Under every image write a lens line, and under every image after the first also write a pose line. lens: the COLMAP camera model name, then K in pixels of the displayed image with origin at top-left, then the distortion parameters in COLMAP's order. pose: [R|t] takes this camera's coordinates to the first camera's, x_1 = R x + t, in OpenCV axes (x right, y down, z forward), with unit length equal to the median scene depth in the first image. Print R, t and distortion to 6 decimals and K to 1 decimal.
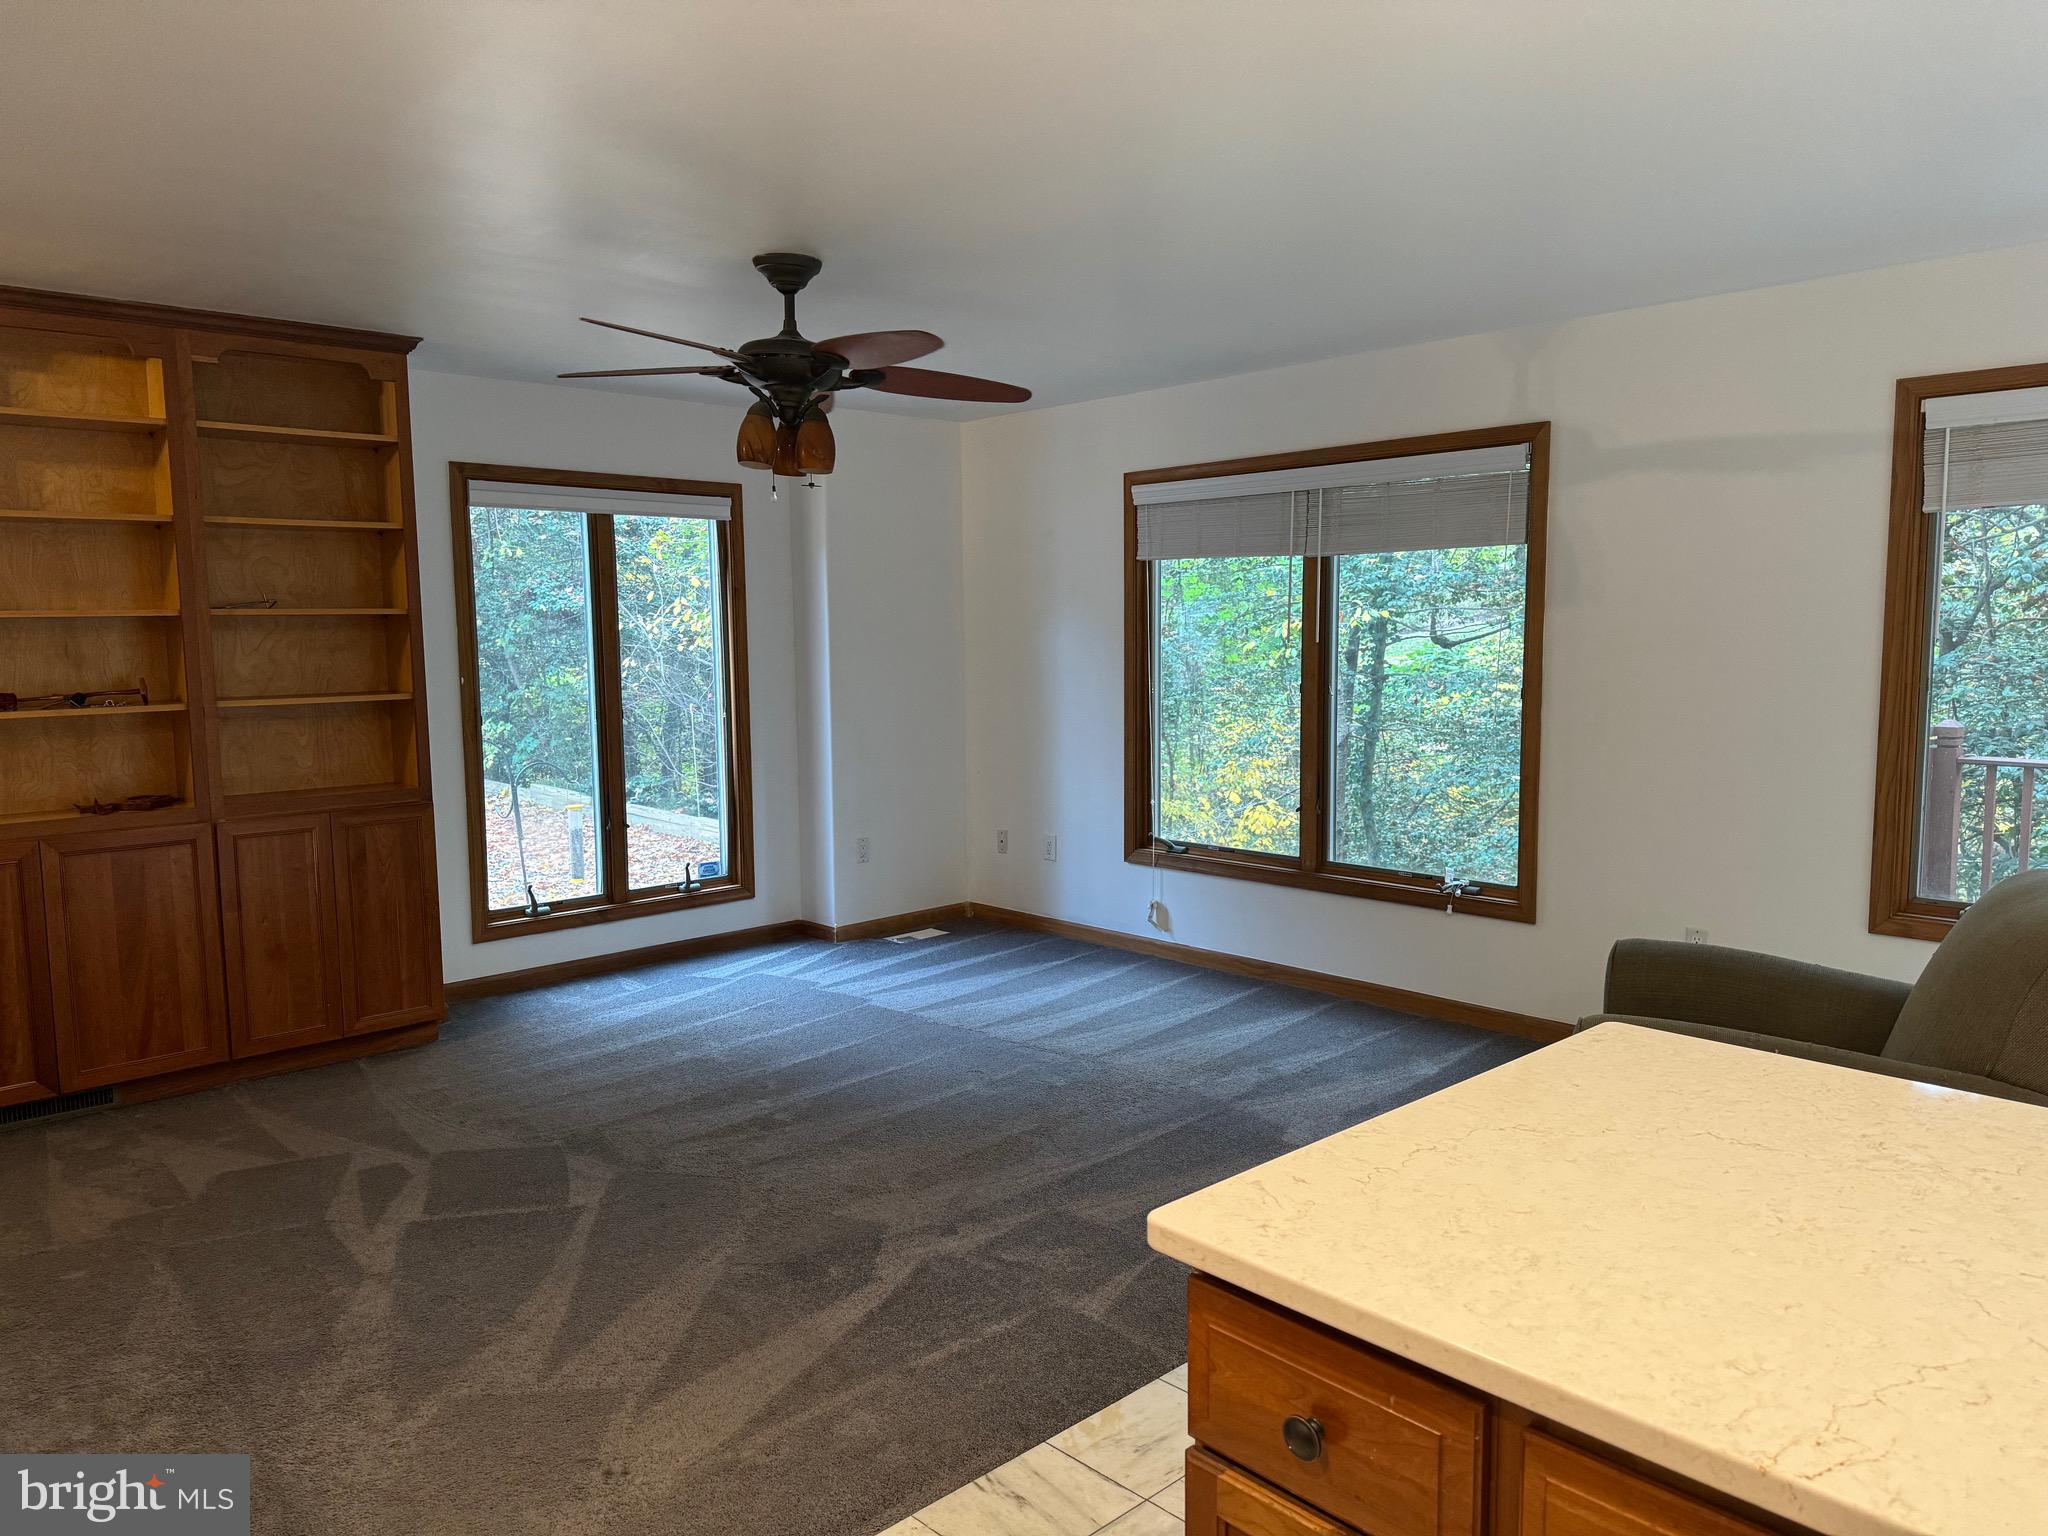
lens RADIAL K [[1424.2, 0, 1016.4], [0, 1424.2, 774.4], [0, 0, 1]] dist [0.124691, -0.173157]
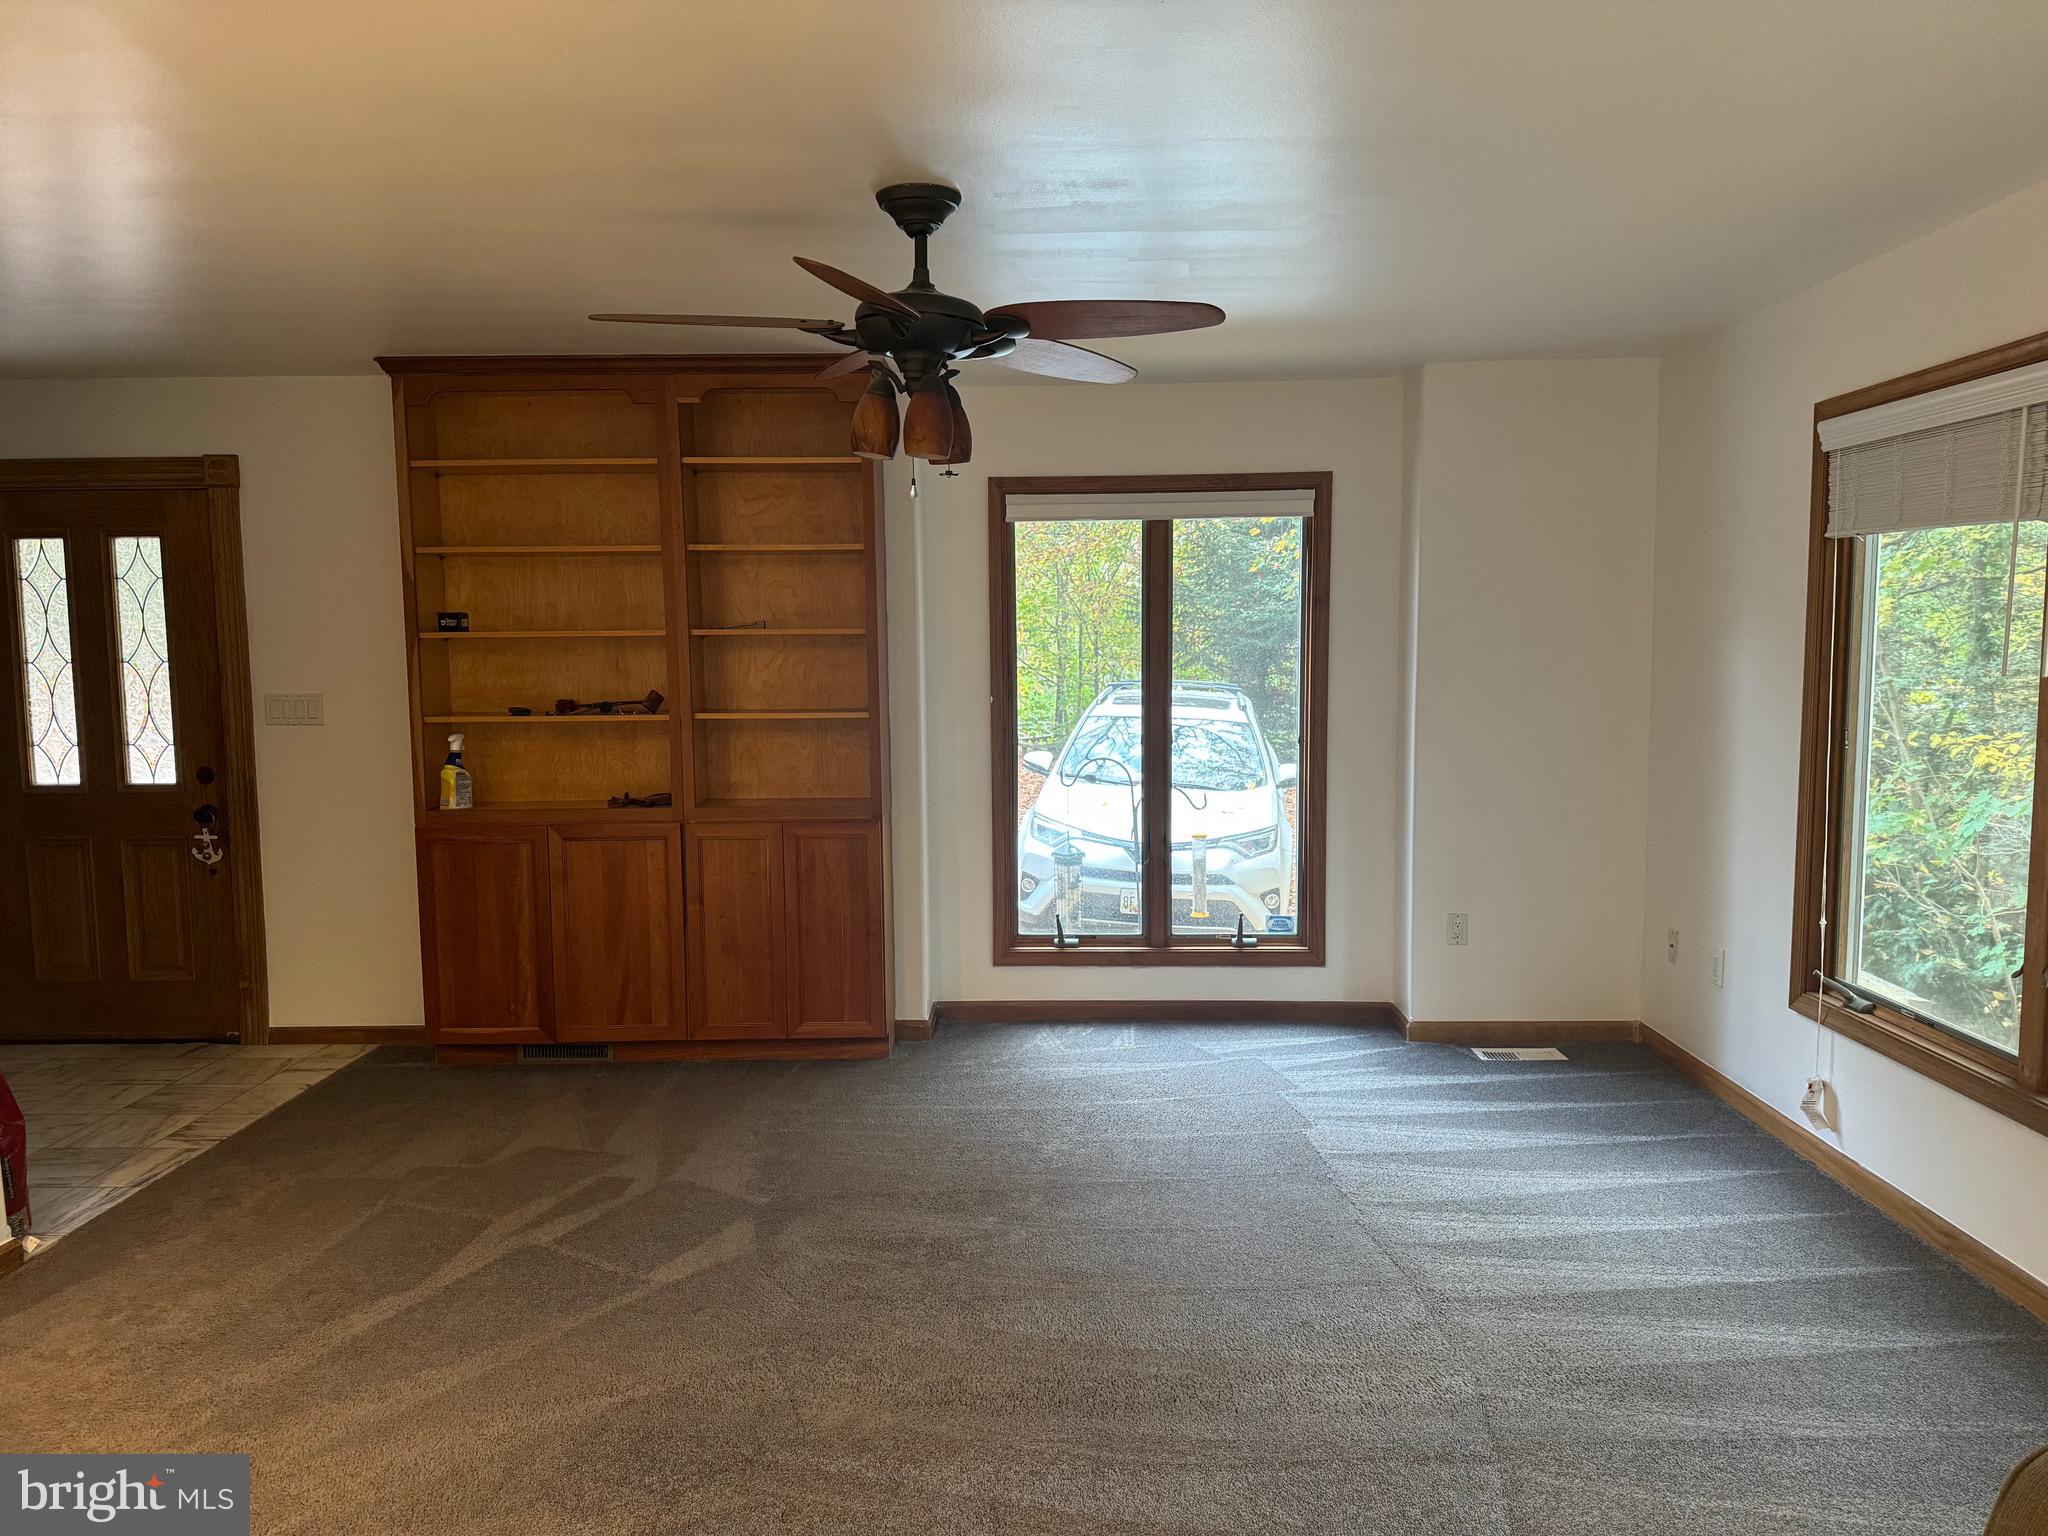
lens RADIAL K [[1424.2, 0, 1016.4], [0, 1424.2, 774.4], [0, 0, 1]] dist [0.124691, -0.173157]
pose [[0.712916, 0.069522, -0.697794, 0.345589], [-0.071552, 0.997092, 0.026239, -0.045067], [0.697589, 0.031222, 0.715817, 0.355117]]
